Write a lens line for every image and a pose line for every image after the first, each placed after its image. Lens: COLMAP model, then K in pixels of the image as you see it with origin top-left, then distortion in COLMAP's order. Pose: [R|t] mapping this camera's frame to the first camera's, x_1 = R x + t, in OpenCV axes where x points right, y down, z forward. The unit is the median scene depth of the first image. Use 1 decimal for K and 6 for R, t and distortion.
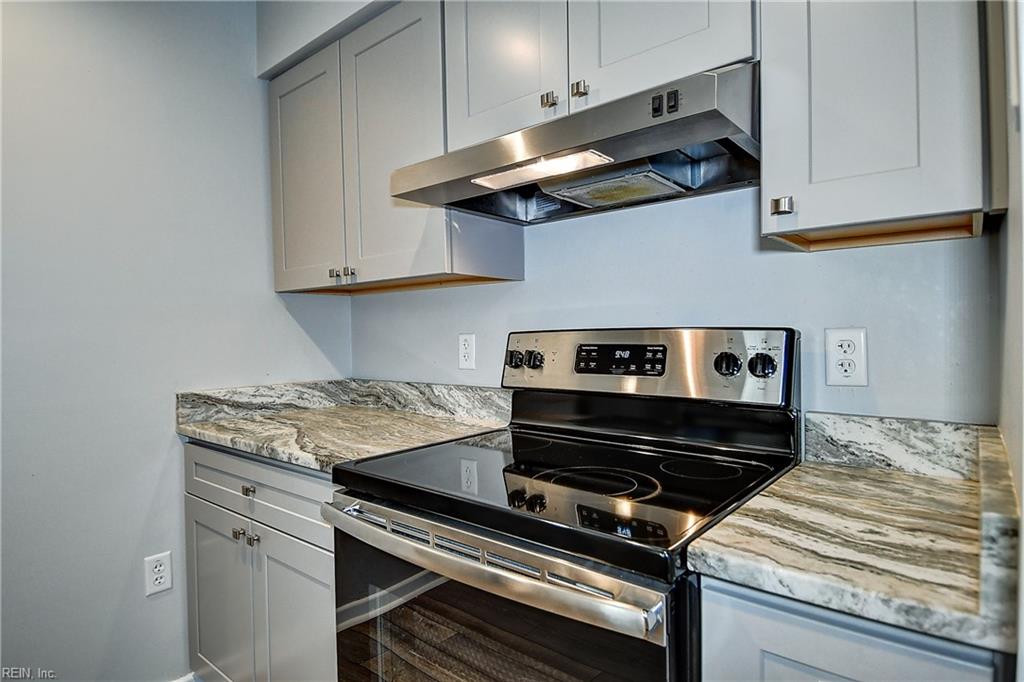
lens RADIAL K [[556.9, 0, 512.0], [0, 556.9, 341.0], [0, 0, 1]] dist [0.055279, -0.059498]
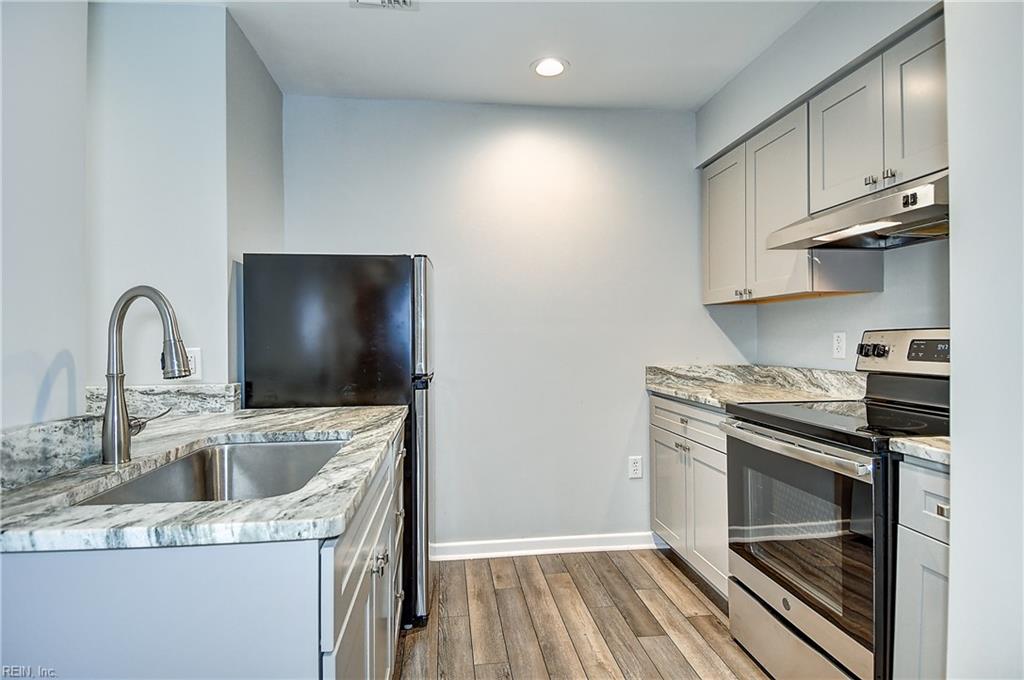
lens RADIAL K [[556.9, 0, 512.0], [0, 556.9, 340.0], [0, 0, 1]] dist [0.055279, -0.059498]
pose [[0.733116, 0.013035, -0.679979, 0.300365], [-0.013849, 0.999895, 0.004236, 0.012650], [0.679963, 0.006312, 0.733220, -0.600373]]
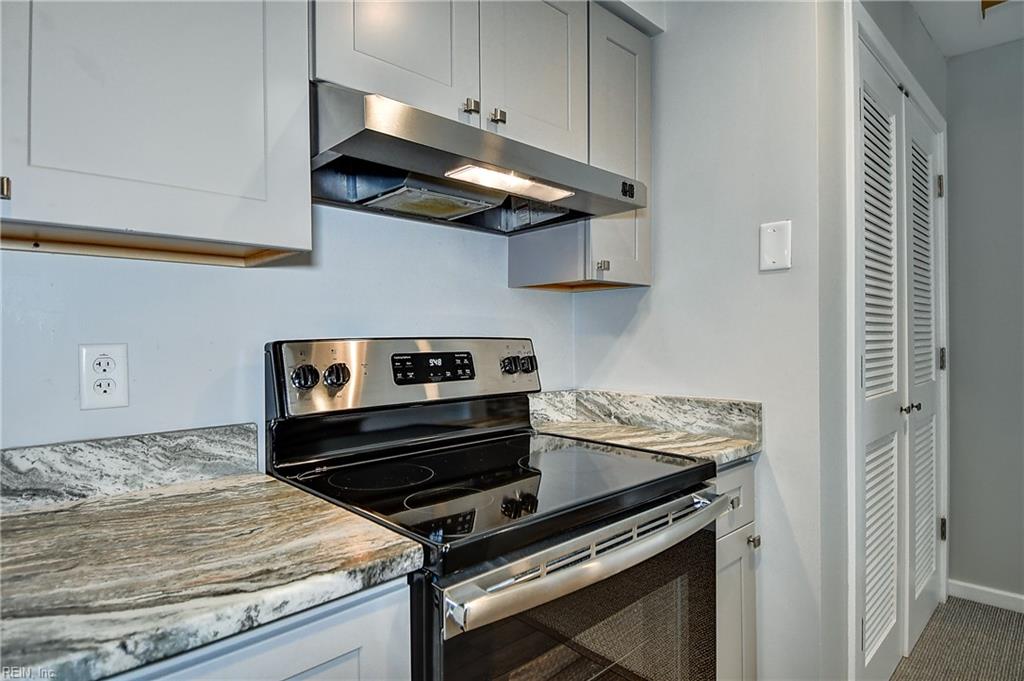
lens RADIAL K [[556.9, 0, 512.0], [0, 556.9, 340.5], [0, 0, 1]] dist [0.055279, -0.059498]
pose [[0.111285, 0.010323, 0.993735, -0.680366], [0.022931, 0.999653, -0.012952, -0.000097], [-0.993524, 0.024228, 0.111009, 0.615088]]
